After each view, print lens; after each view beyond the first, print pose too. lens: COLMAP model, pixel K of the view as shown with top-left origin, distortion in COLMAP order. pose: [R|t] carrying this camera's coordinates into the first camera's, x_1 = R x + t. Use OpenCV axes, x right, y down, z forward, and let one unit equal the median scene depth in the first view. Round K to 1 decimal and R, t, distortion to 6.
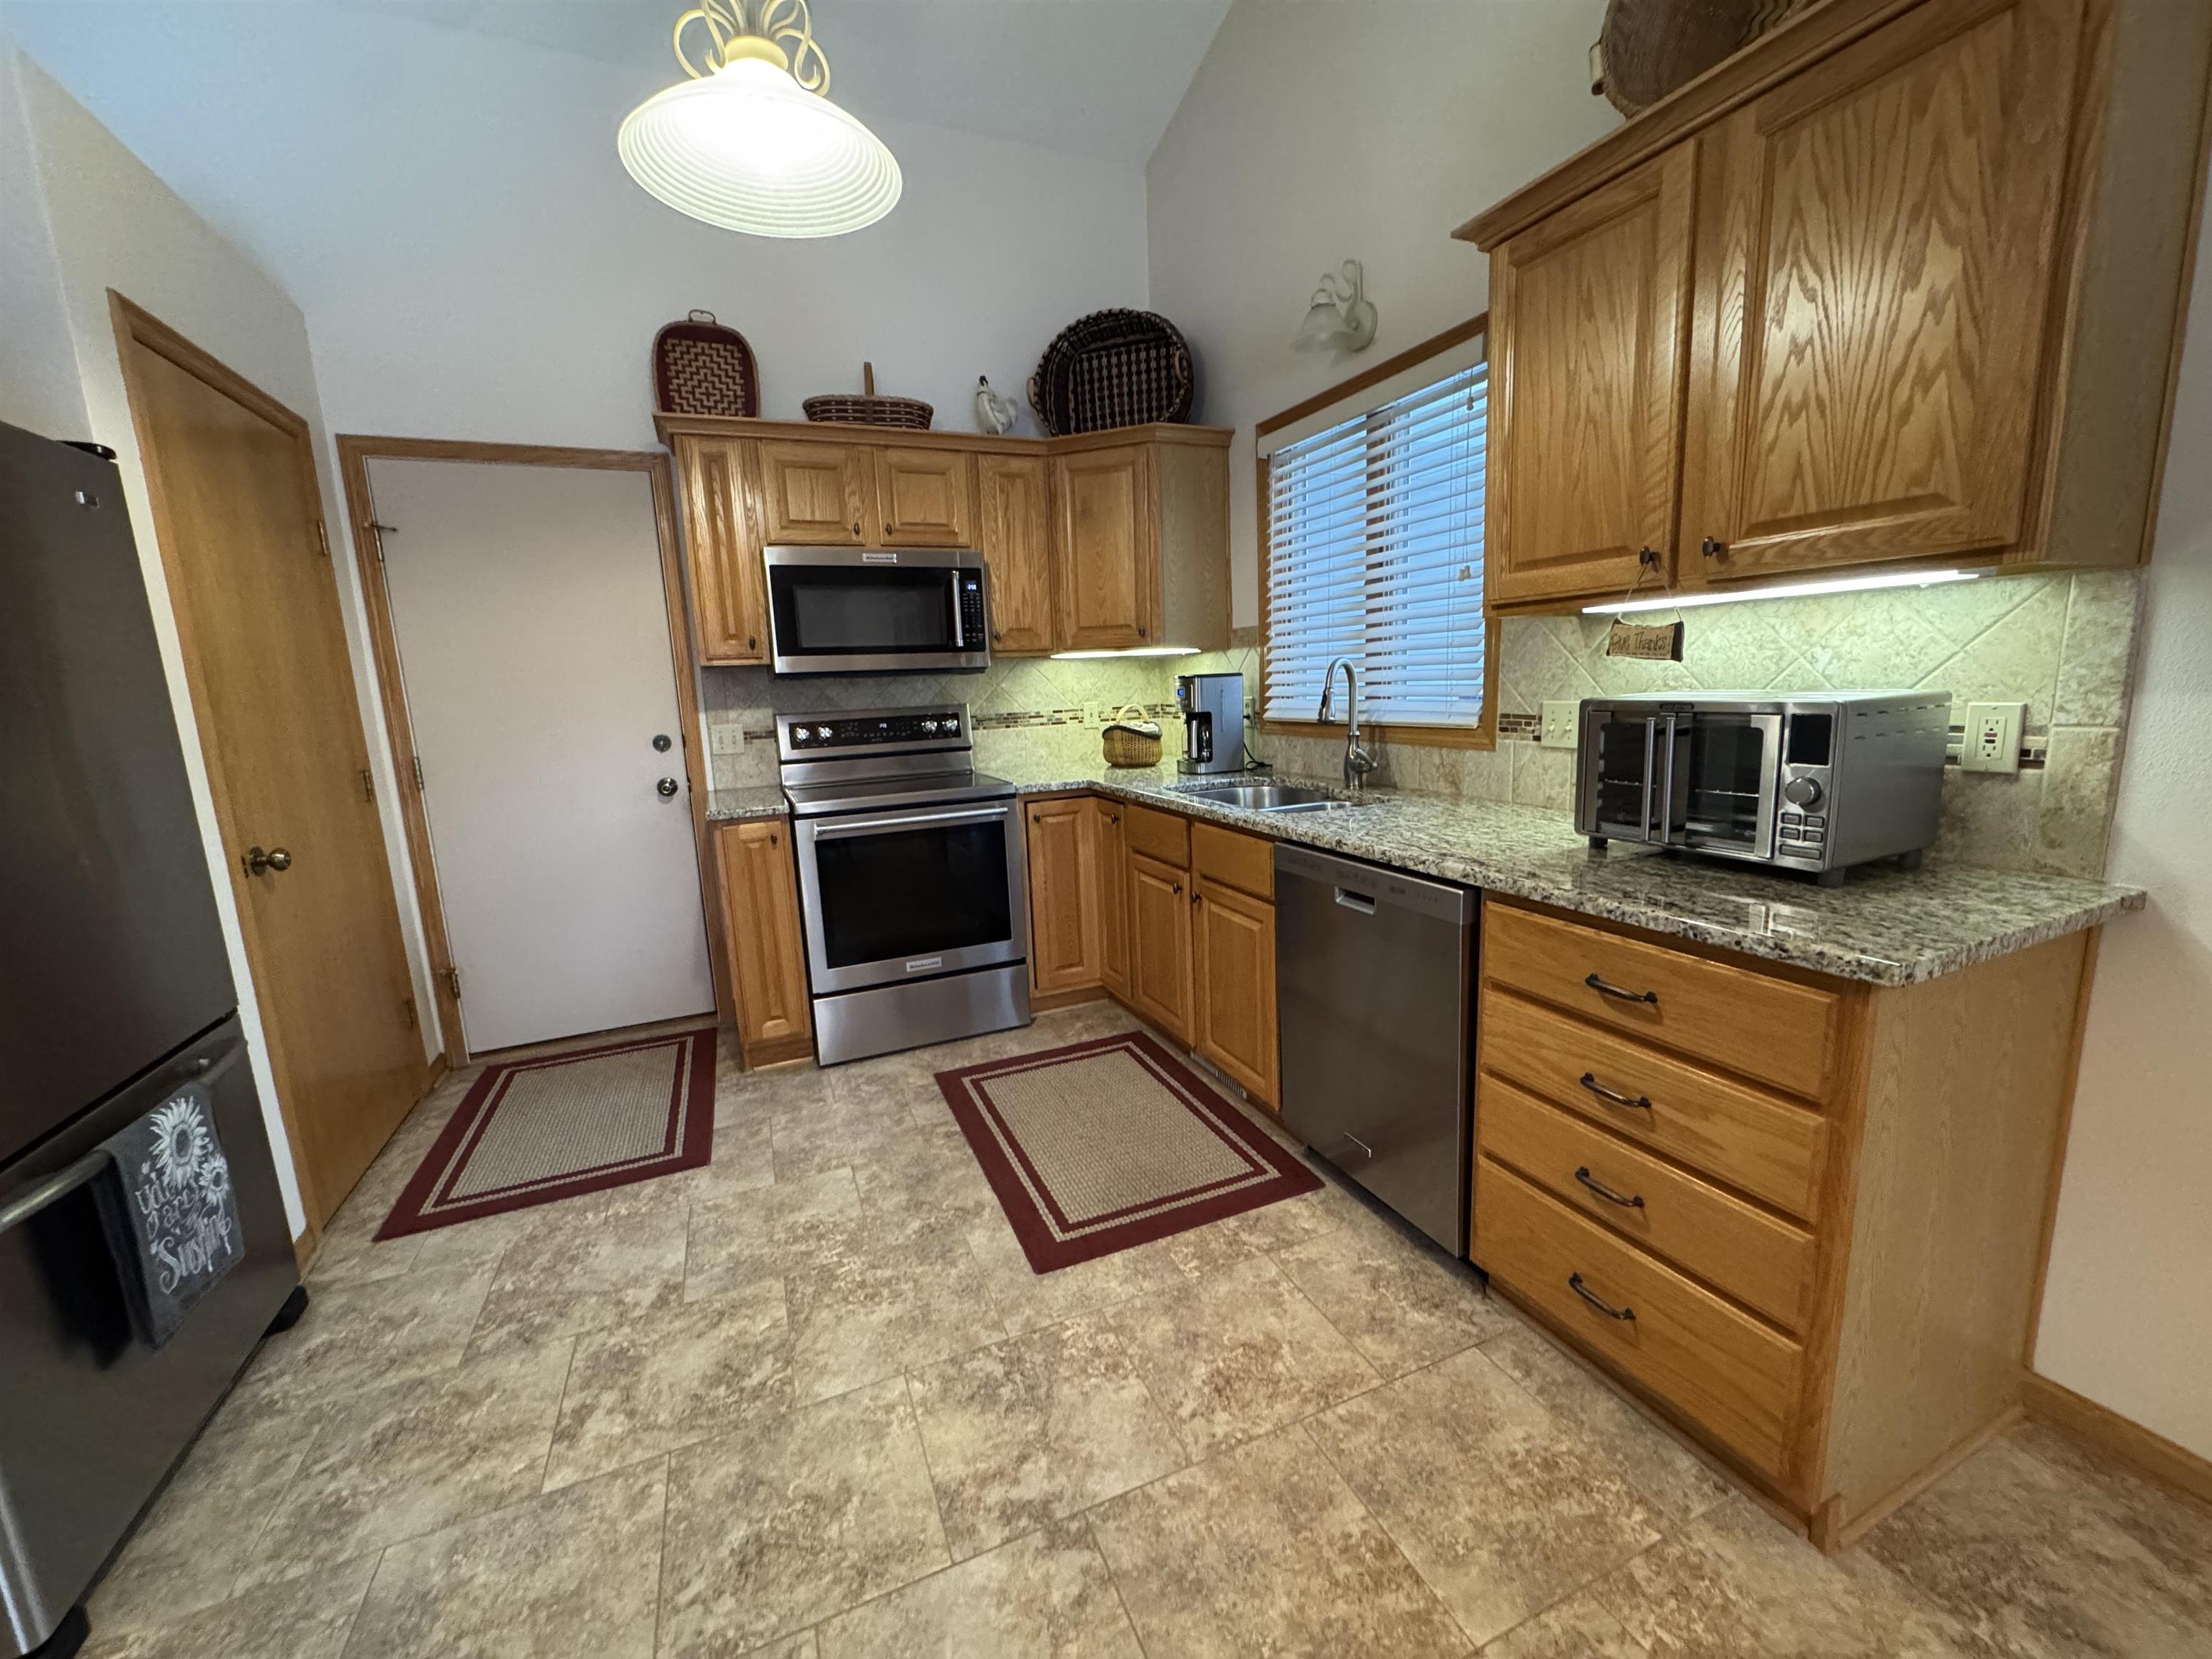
lens RADIAL K [[880.6, 0, 1102.0], [0, 880.6, 827.5], [0, 0, 1]] dist [-0.003603, 0.000764]
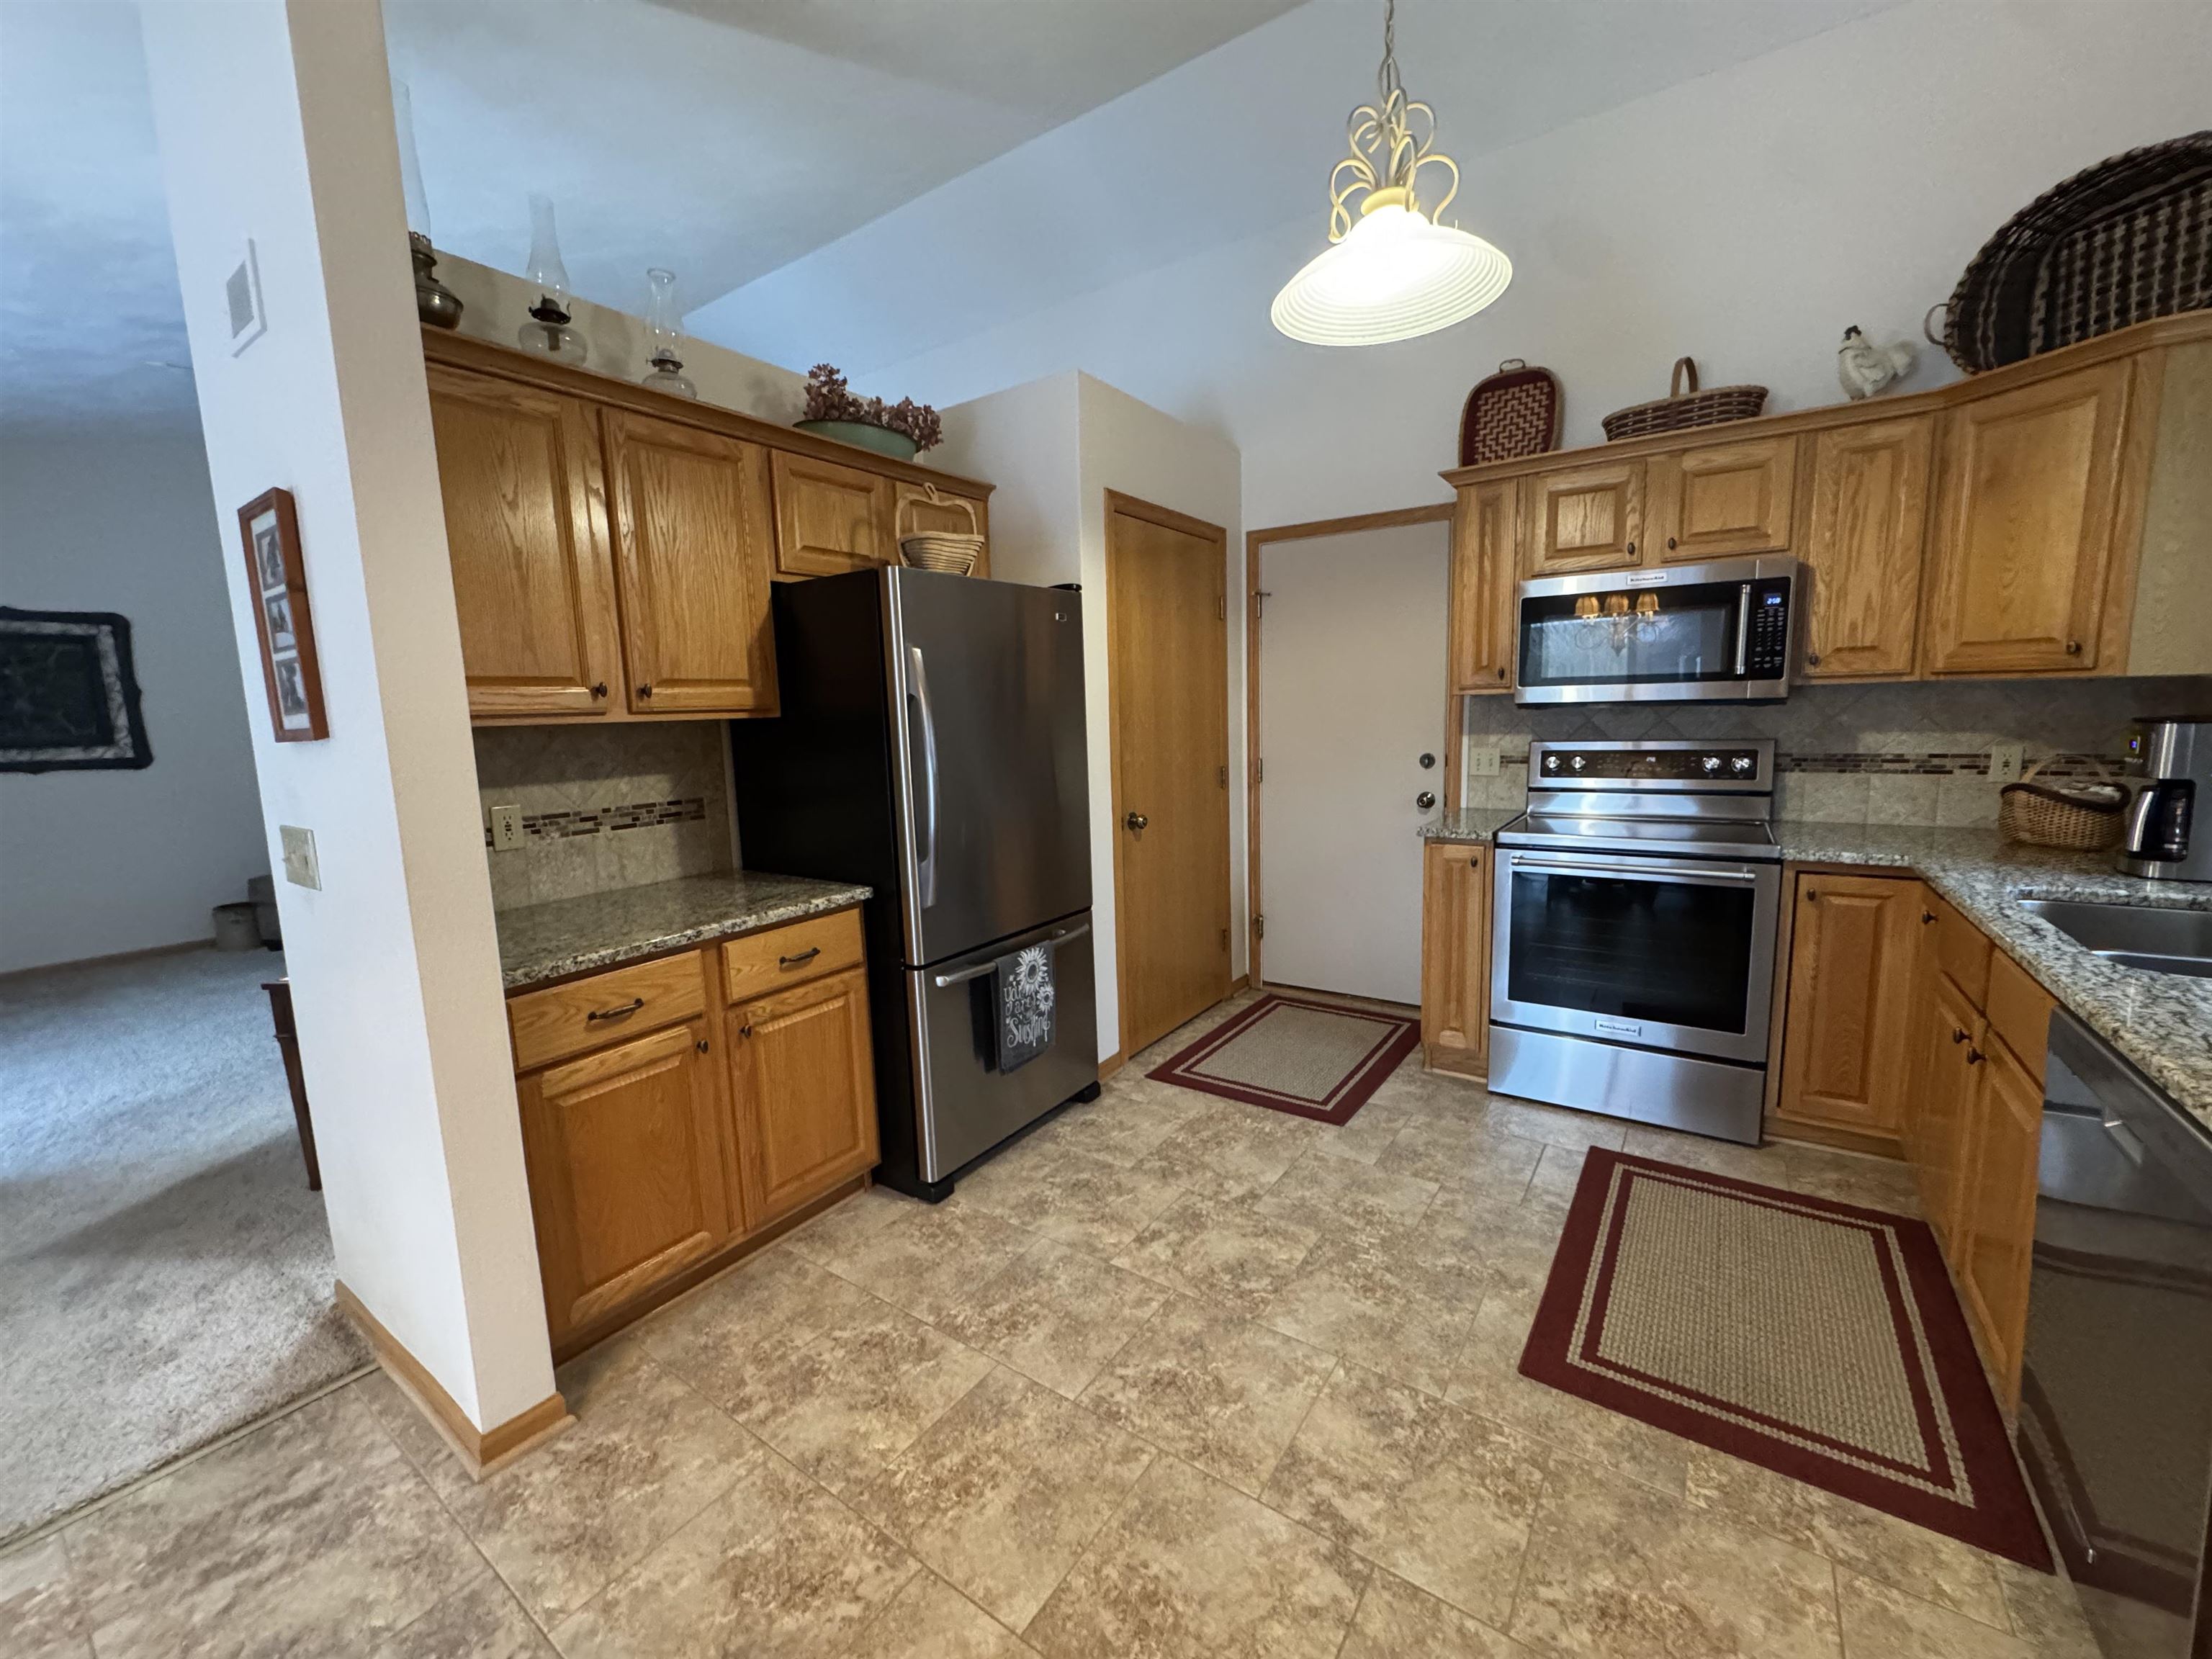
lens RADIAL K [[880.6, 0, 1102.6], [0, 880.6, 825.7], [0, 0, 1]] dist [-0.003603, 0.000764]
pose [[0.530768, 0.139137, -0.836018, 0.355950], [-0.135998, 0.987632, 0.078028, -0.070148], [0.836535, 0.072282, 0.543125, 0.076842]]
